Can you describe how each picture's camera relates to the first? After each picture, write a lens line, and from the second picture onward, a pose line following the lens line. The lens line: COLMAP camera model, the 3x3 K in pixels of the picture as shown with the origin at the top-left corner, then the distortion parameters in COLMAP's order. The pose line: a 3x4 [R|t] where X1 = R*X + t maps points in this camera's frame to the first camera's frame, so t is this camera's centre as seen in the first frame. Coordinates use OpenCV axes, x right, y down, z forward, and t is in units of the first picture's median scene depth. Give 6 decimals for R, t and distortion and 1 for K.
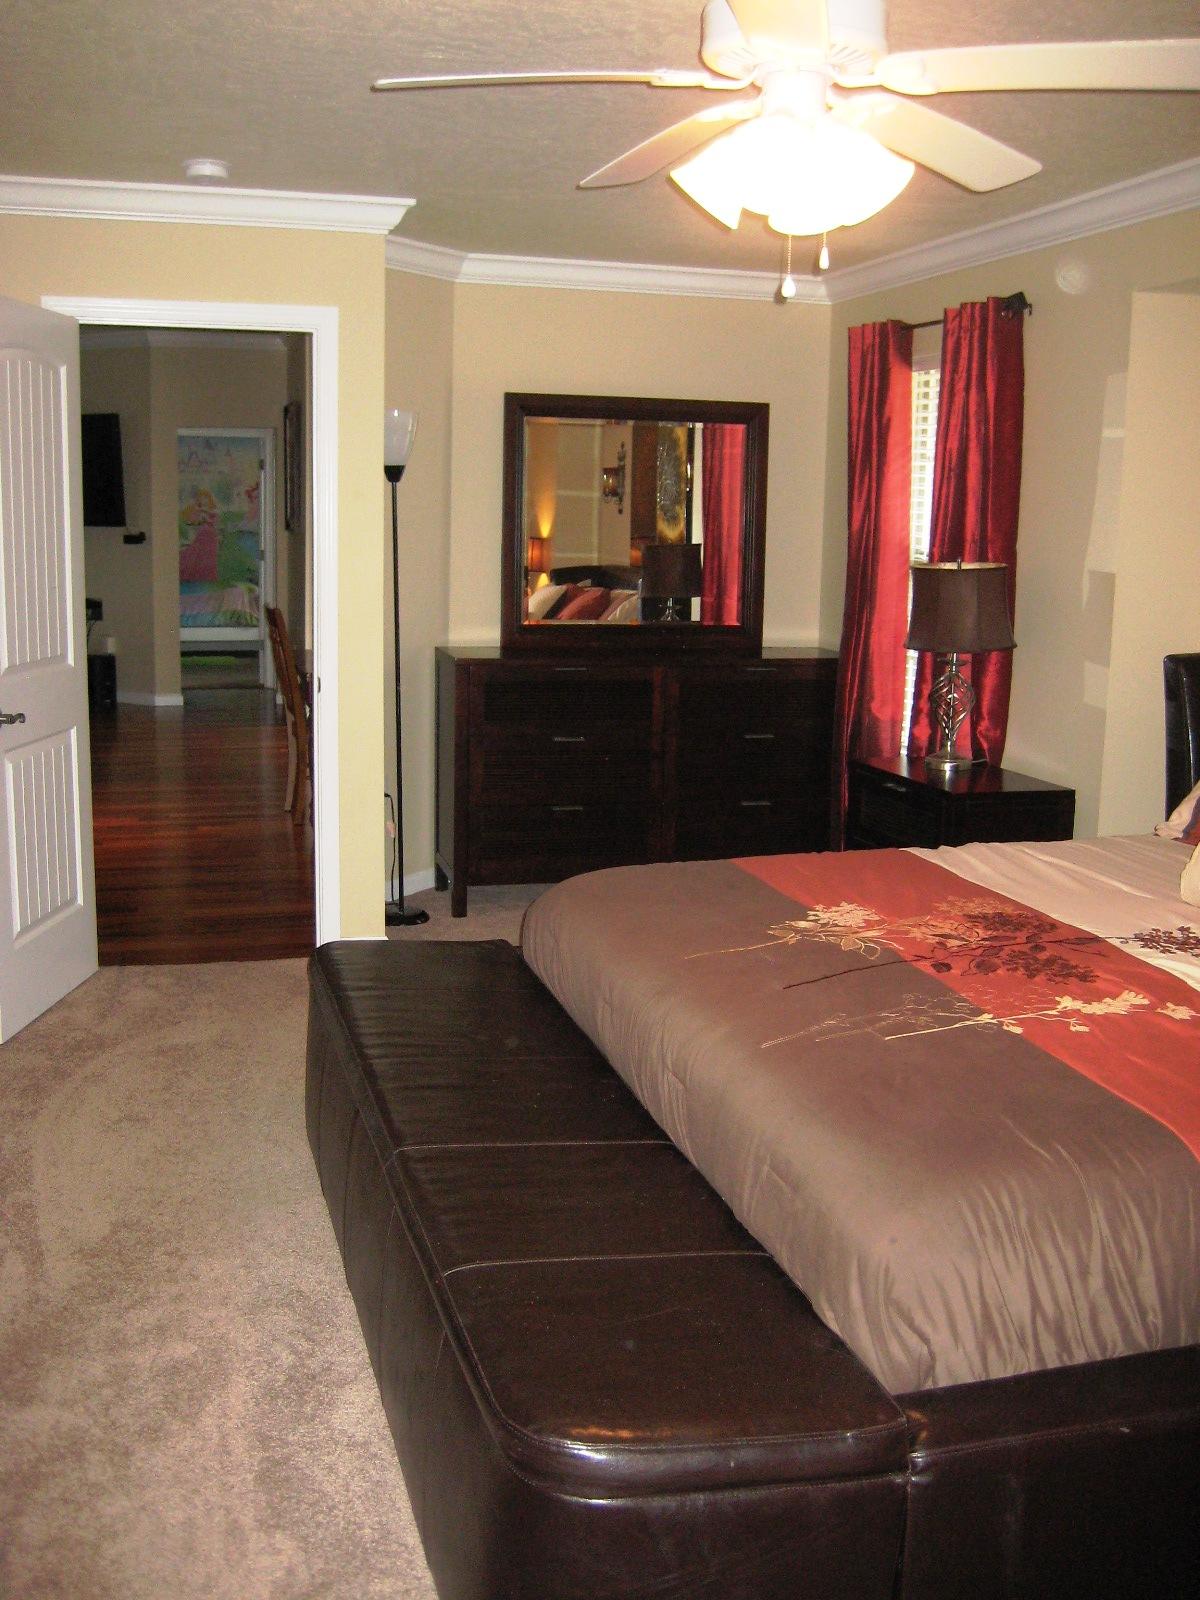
lens RADIAL K [[1672.9, 0, 600.8], [0, 1672.9, 798.7], [0, 0, 1]] dist [-0.091846, 0.000000]
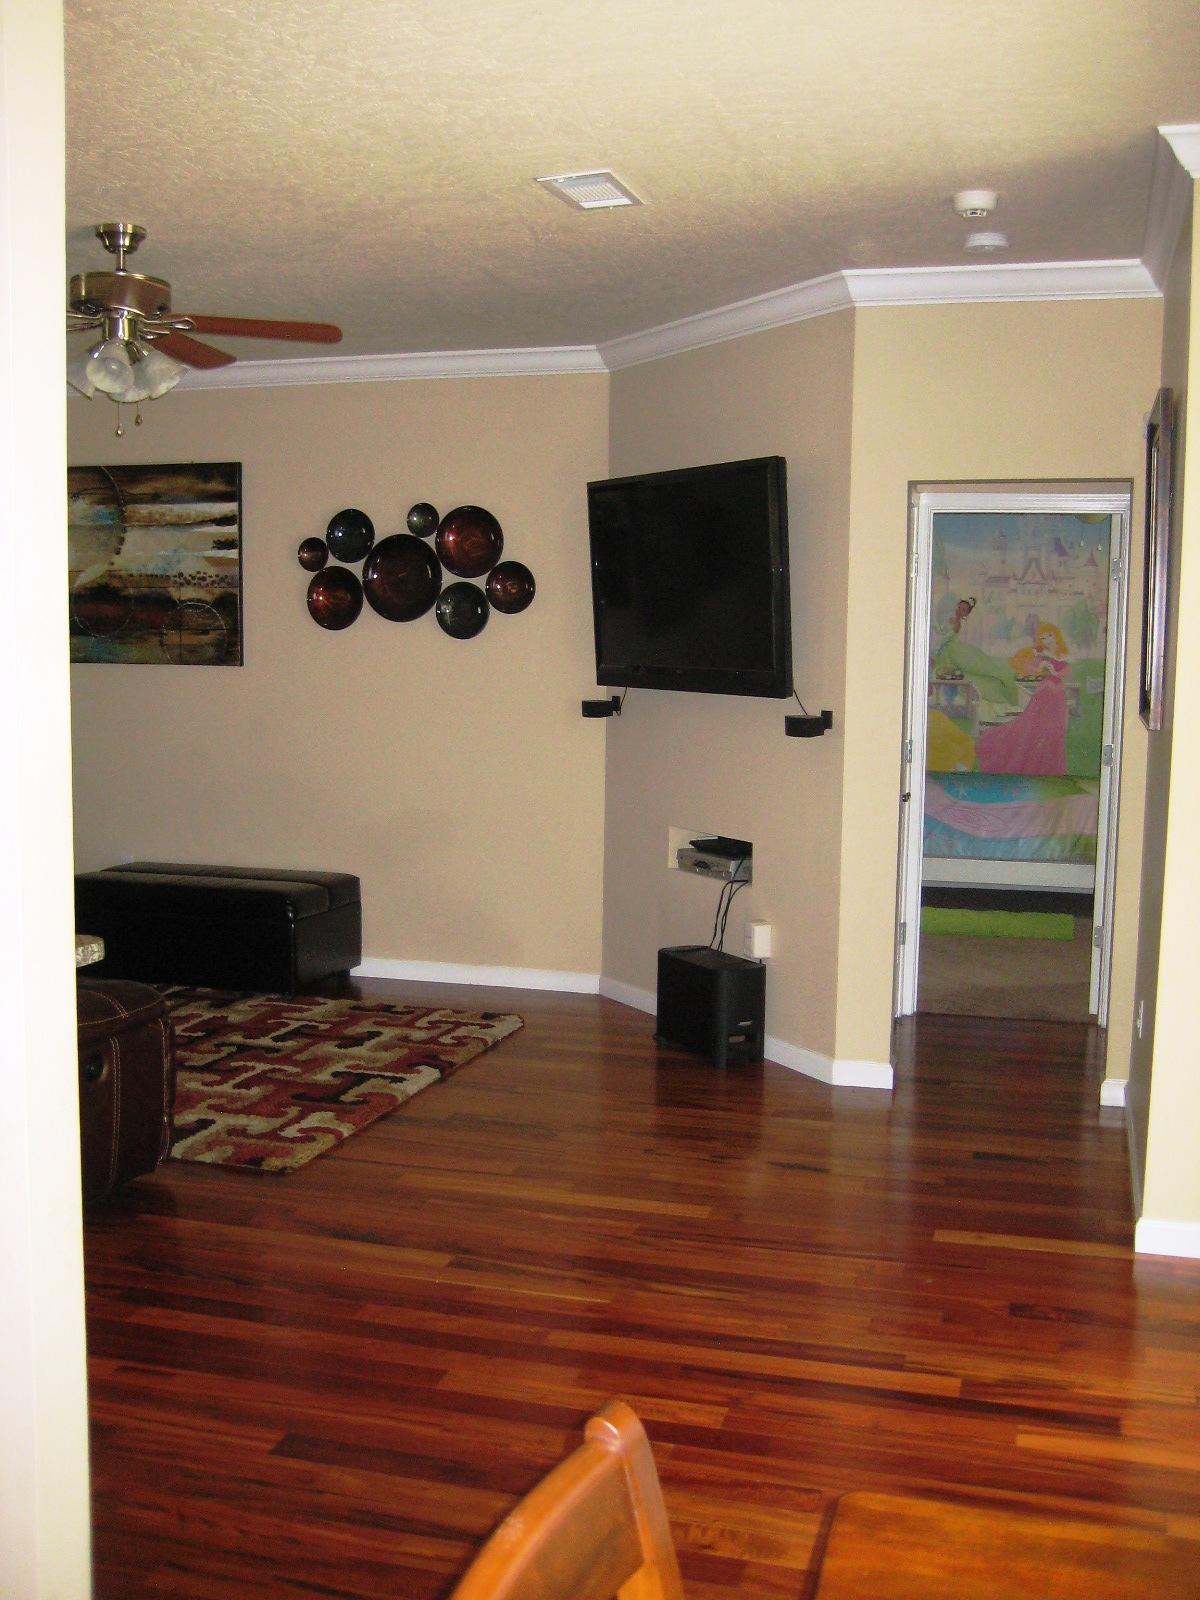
lens RADIAL K [[1672.9, 0, 585.0], [0, 1672.9, 786.3], [0, 0, 1]] dist [-0.091846, 0.000000]
pose [[0.846610, 0.037242, -0.530909, -0.064697], [-0.083486, 0.994492, -0.063369, -0.080170], [0.525625, 0.097973, 0.845056, 0.437456]]
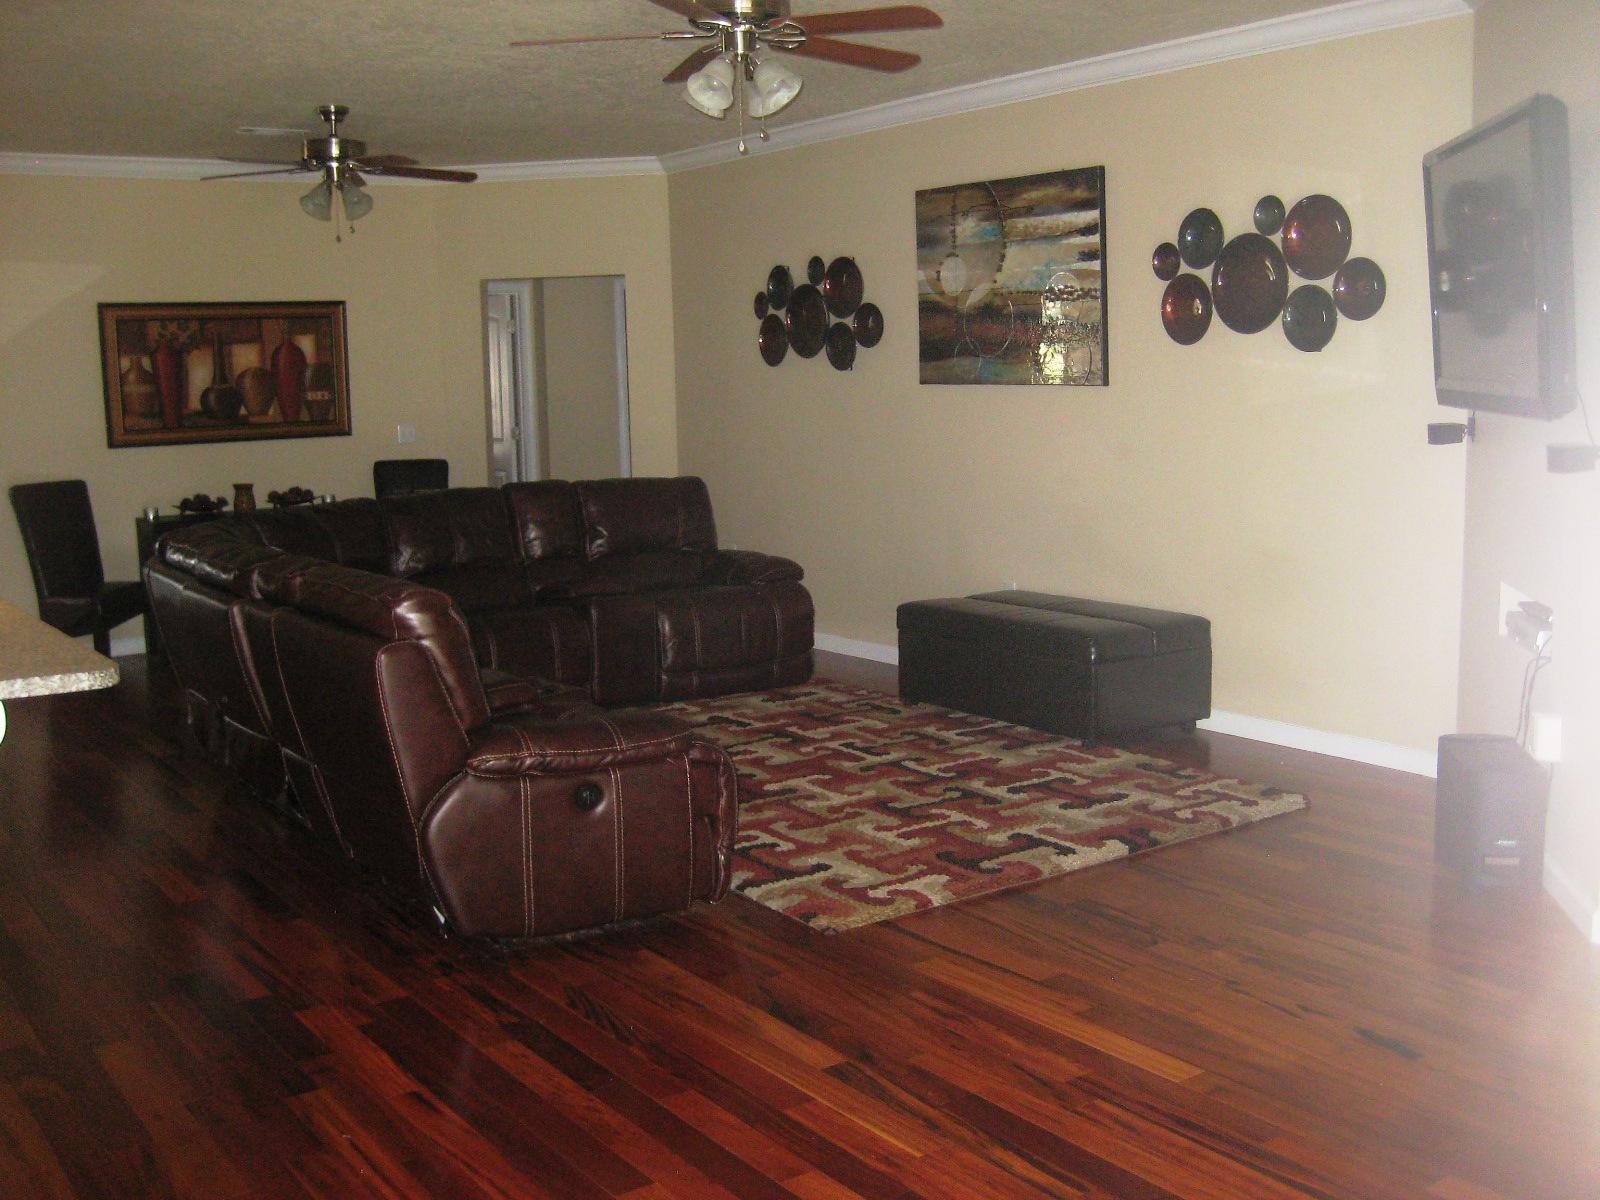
lens RADIAL K [[1672.9, 0, 835.3], [0, 1672.9, 576.2], [0, 0, 1]] dist [-0.091846, 0.000000]
pose [[0.354321, 0.094082, -0.930379, -0.011166], [-0.128352, 0.990402, 0.051271, -0.099416], [0.926274, 0.101250, 0.362996, 0.560628]]
